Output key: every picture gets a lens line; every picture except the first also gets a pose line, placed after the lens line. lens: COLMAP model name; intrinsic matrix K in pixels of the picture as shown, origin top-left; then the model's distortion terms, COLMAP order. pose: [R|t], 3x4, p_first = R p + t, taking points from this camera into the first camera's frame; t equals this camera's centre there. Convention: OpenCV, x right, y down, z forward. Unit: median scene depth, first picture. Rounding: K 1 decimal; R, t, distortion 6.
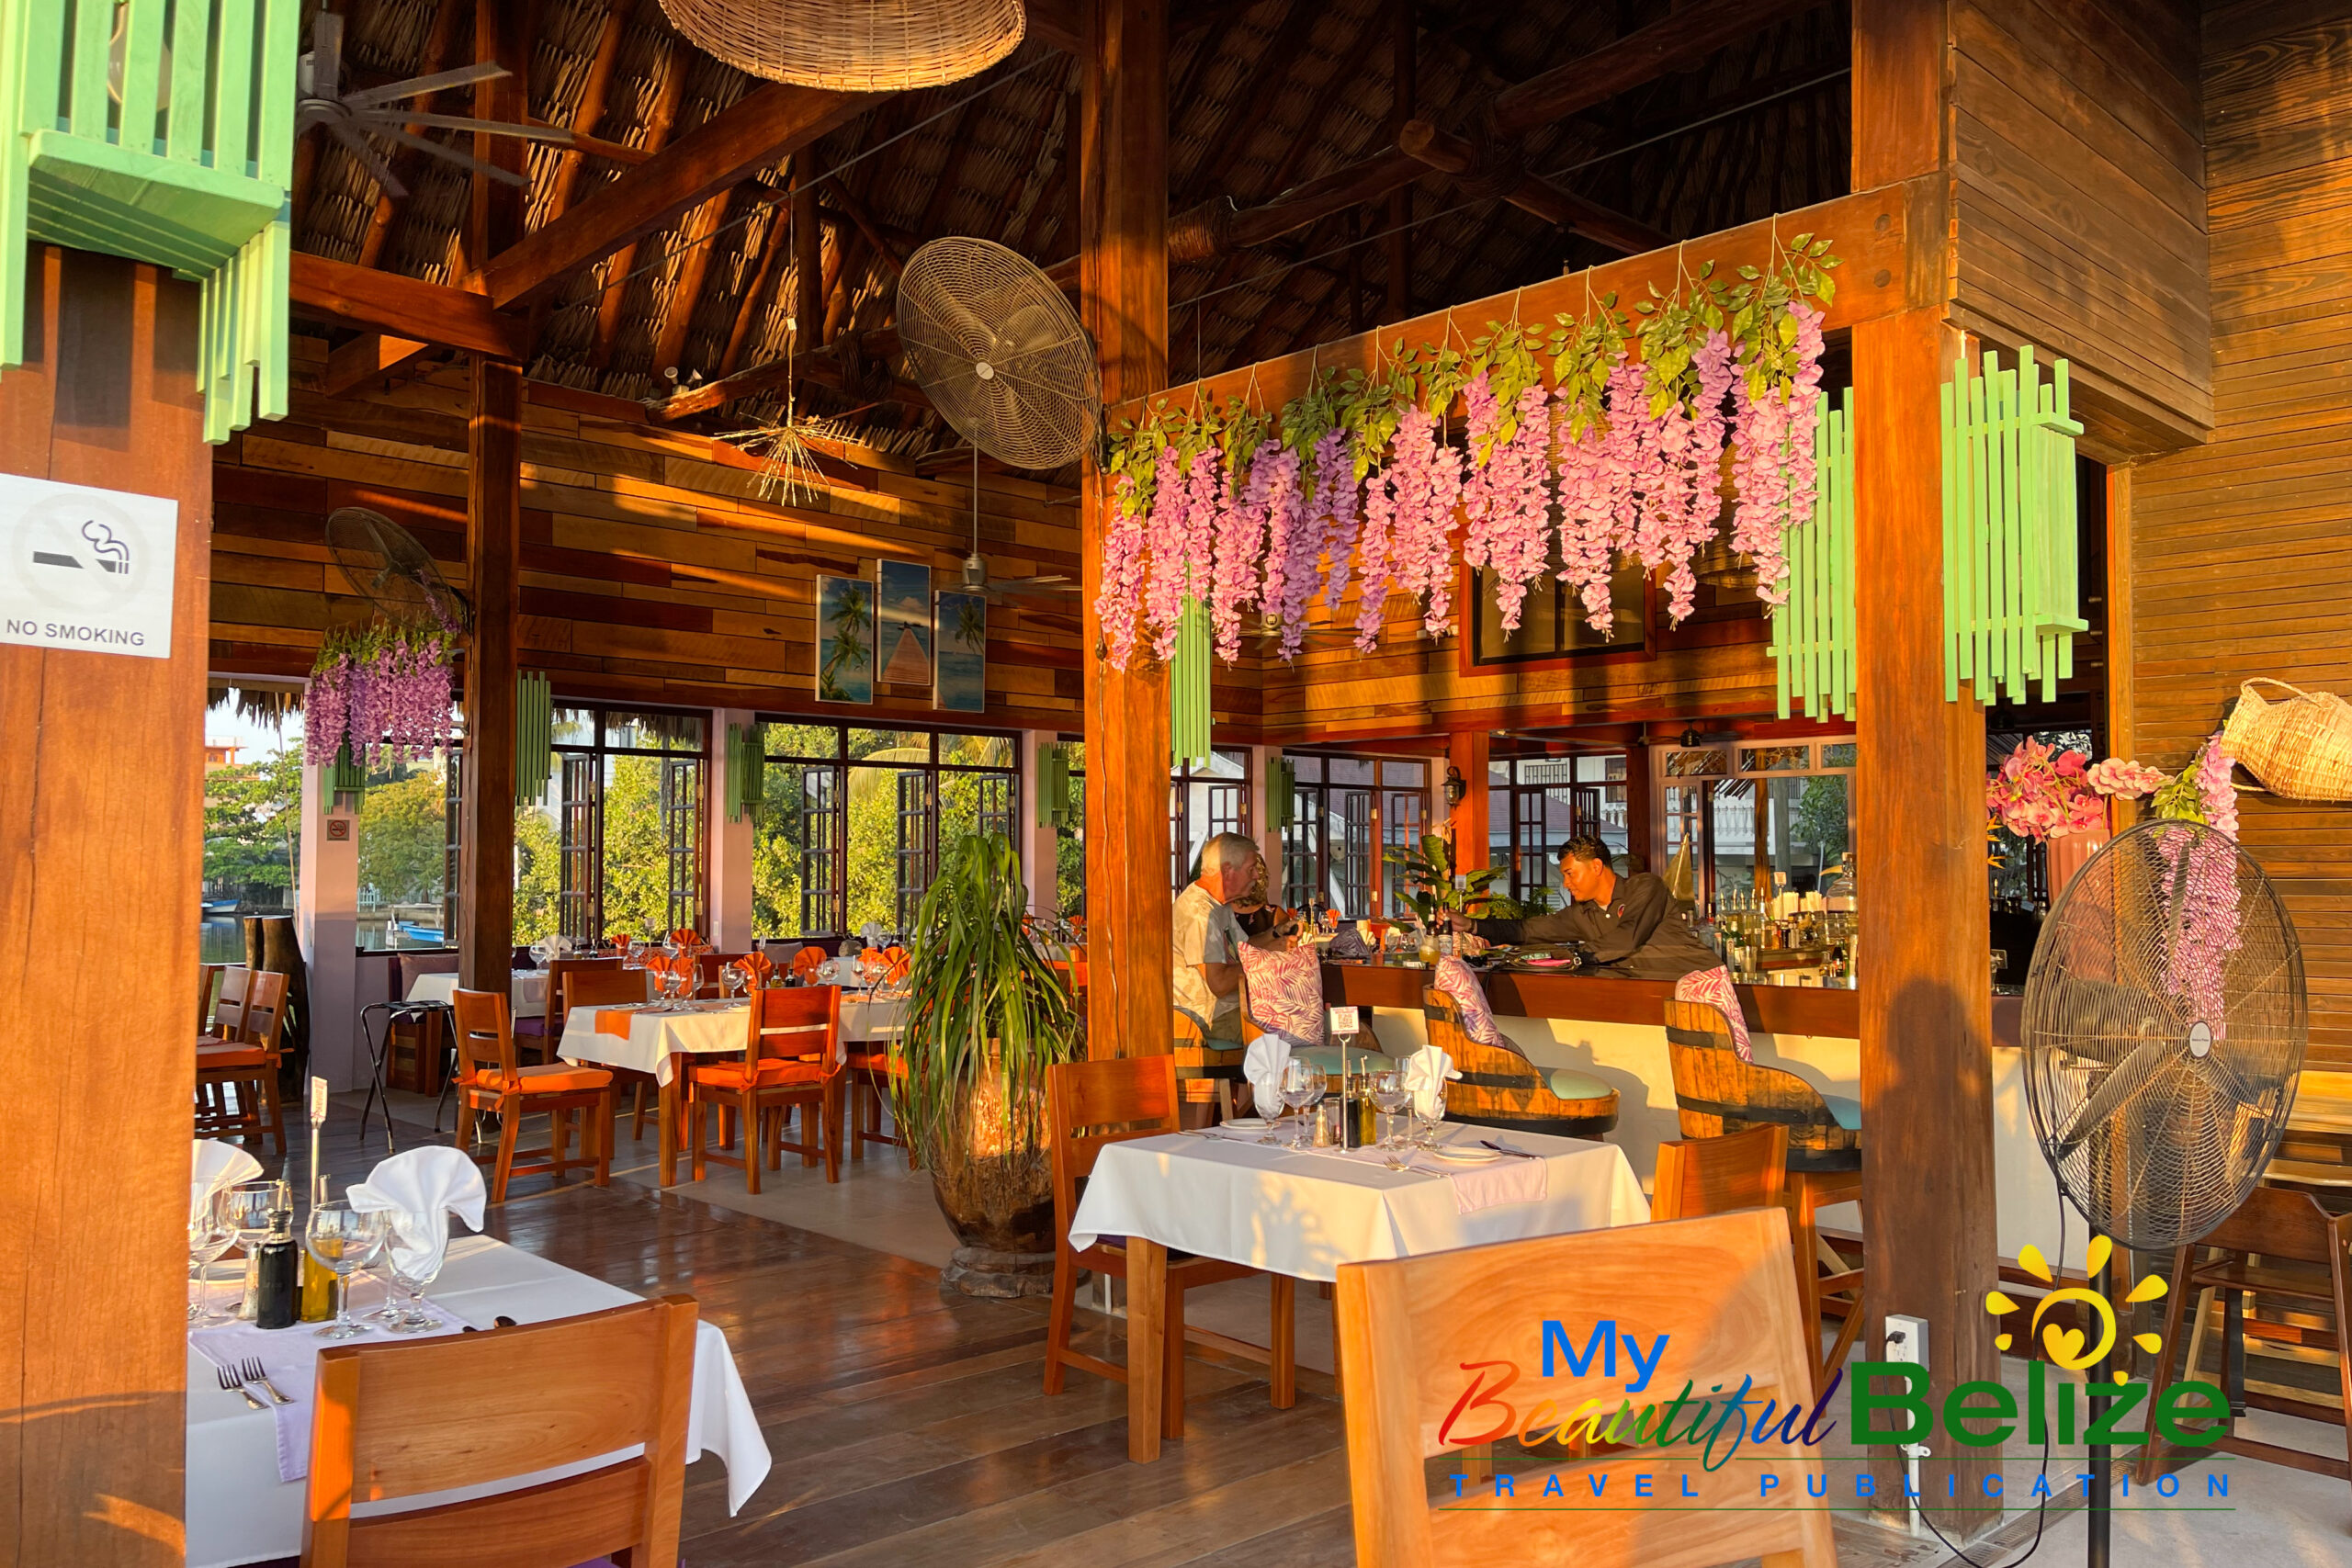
lens RADIAL K [[1798.8, 0, 1182.5], [0, 1798.8, 799.0], [0, 0, 1]] dist [0.045216, -0.032934]
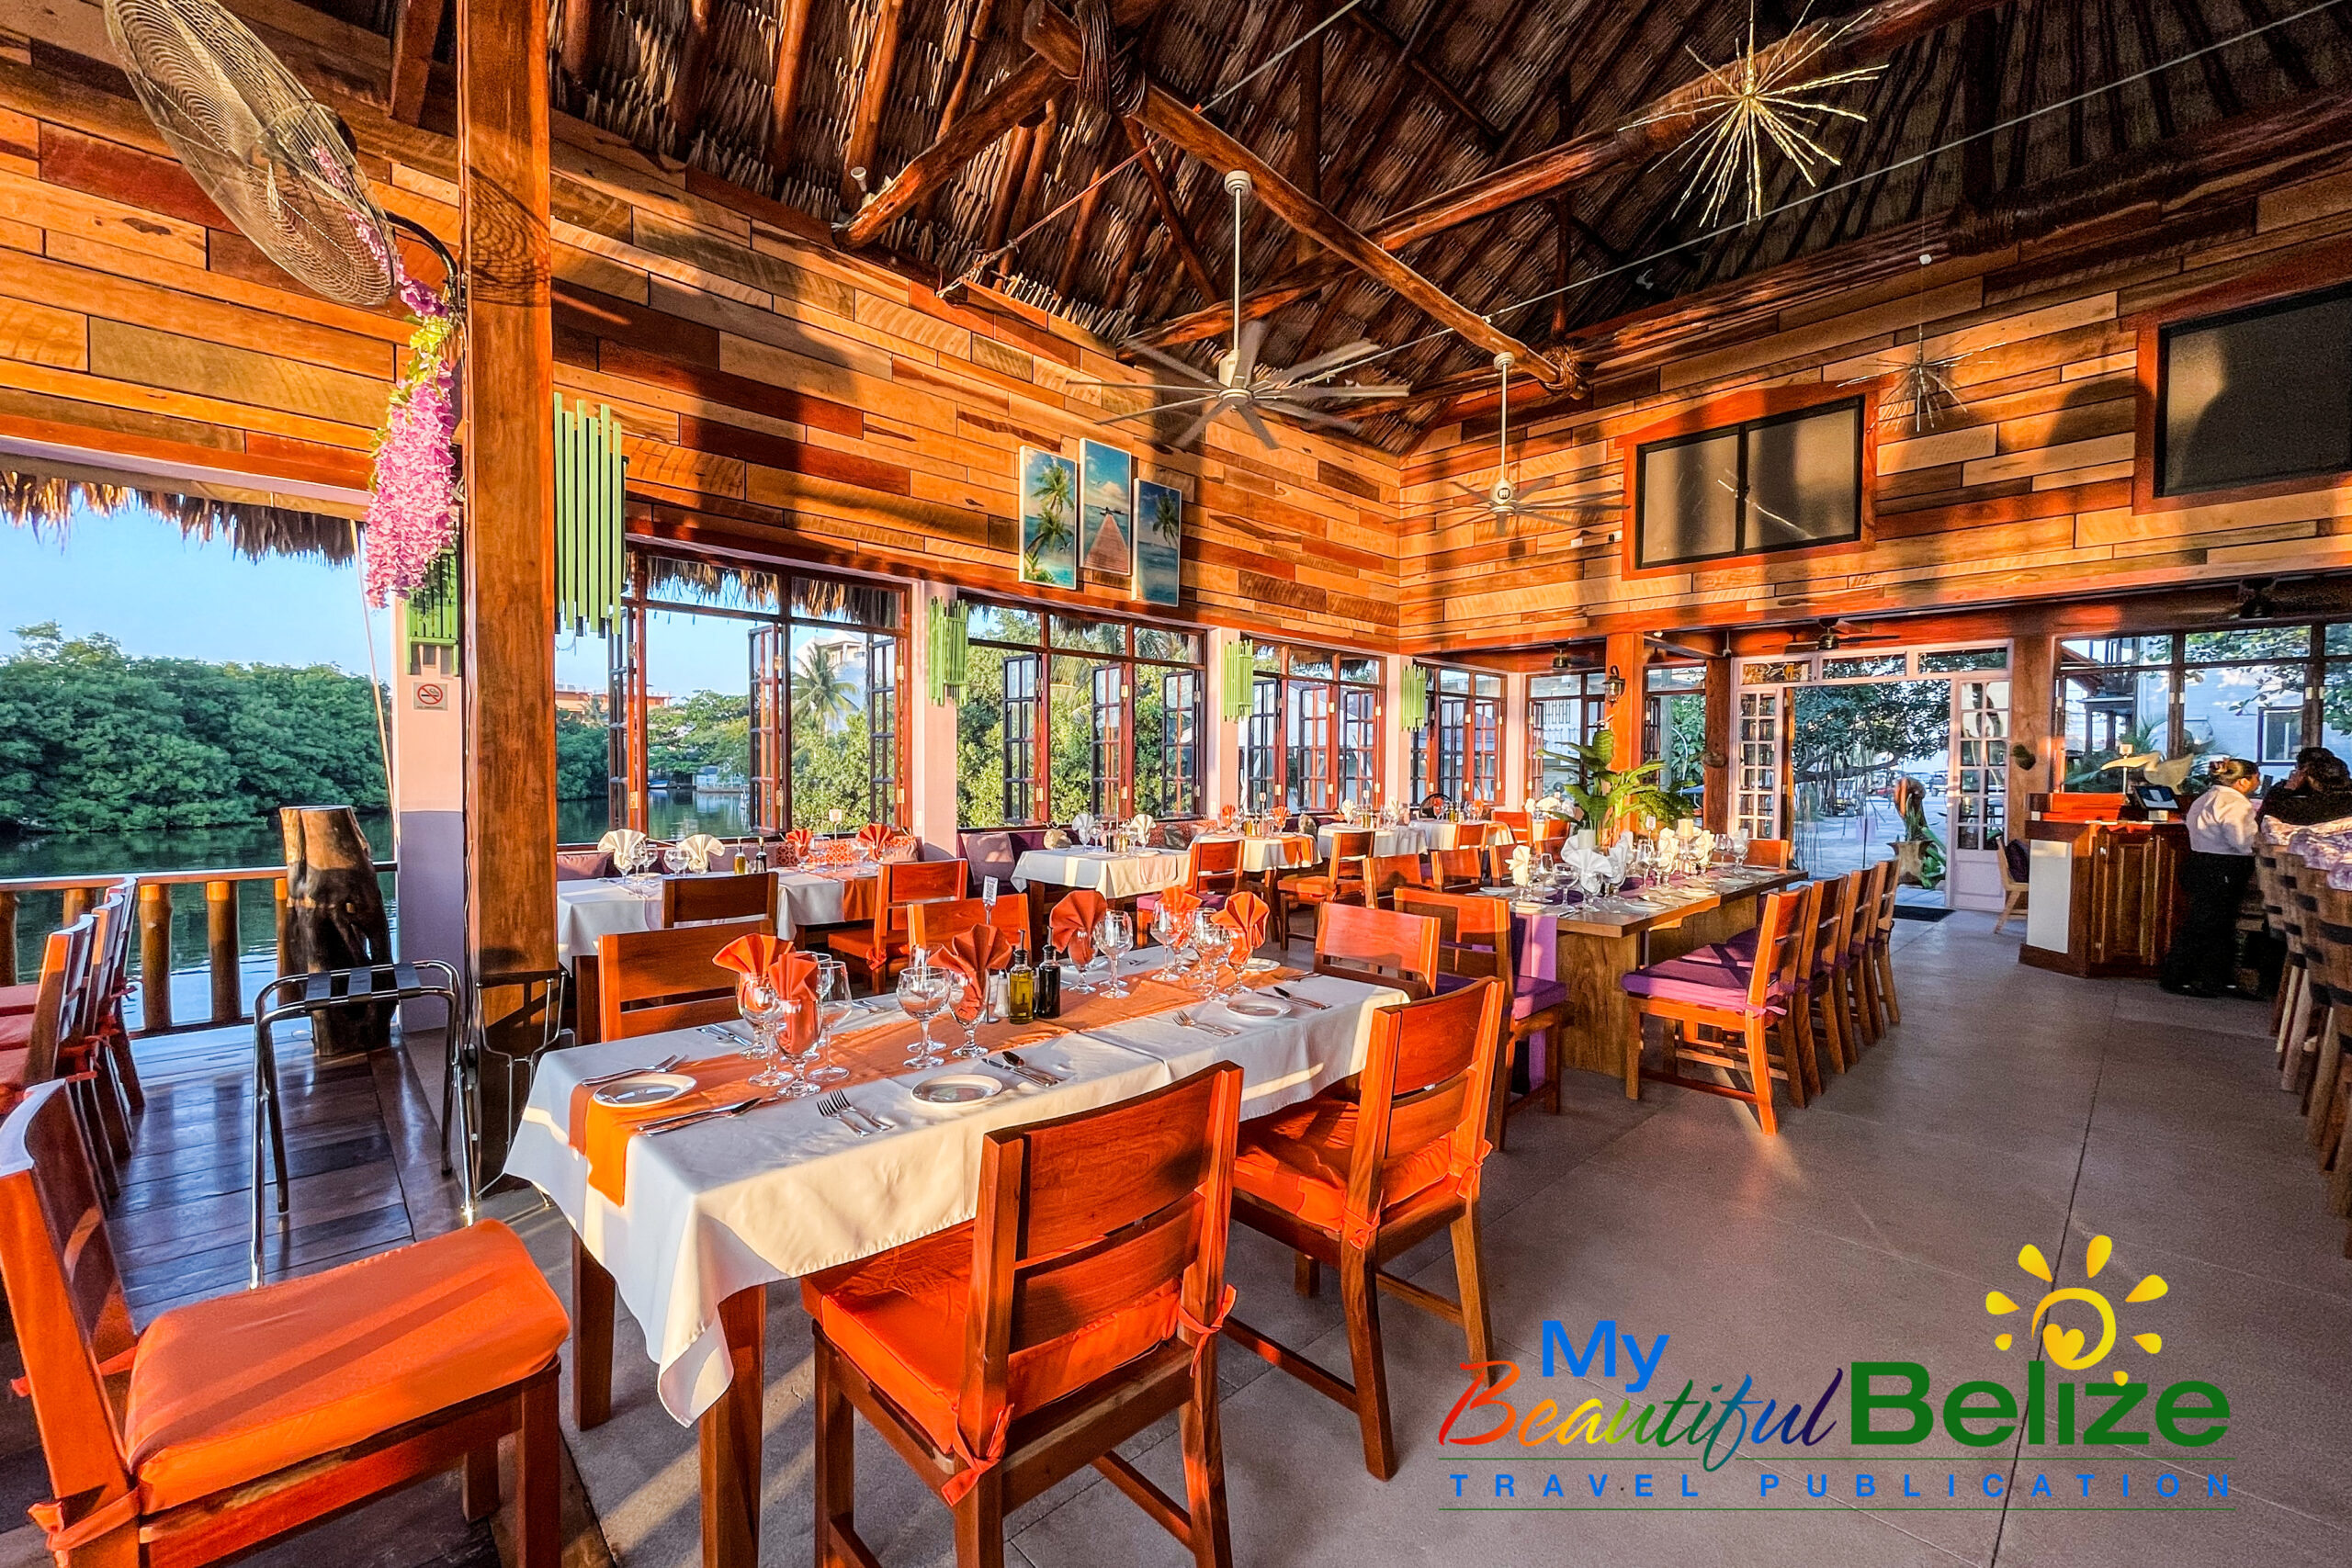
lens RADIAL K [[954.4, 0, 1176.0], [0, 954.4, 793.3], [0, 0, 1]] dist [-0.000781, 0.001163]
pose [[0.999974, 0.006592, -0.002829, -0.116277], [-0.006393, 0.997832, 0.065500, 0.024070], [0.003255, -0.065480, 0.997849, 0.477947]]
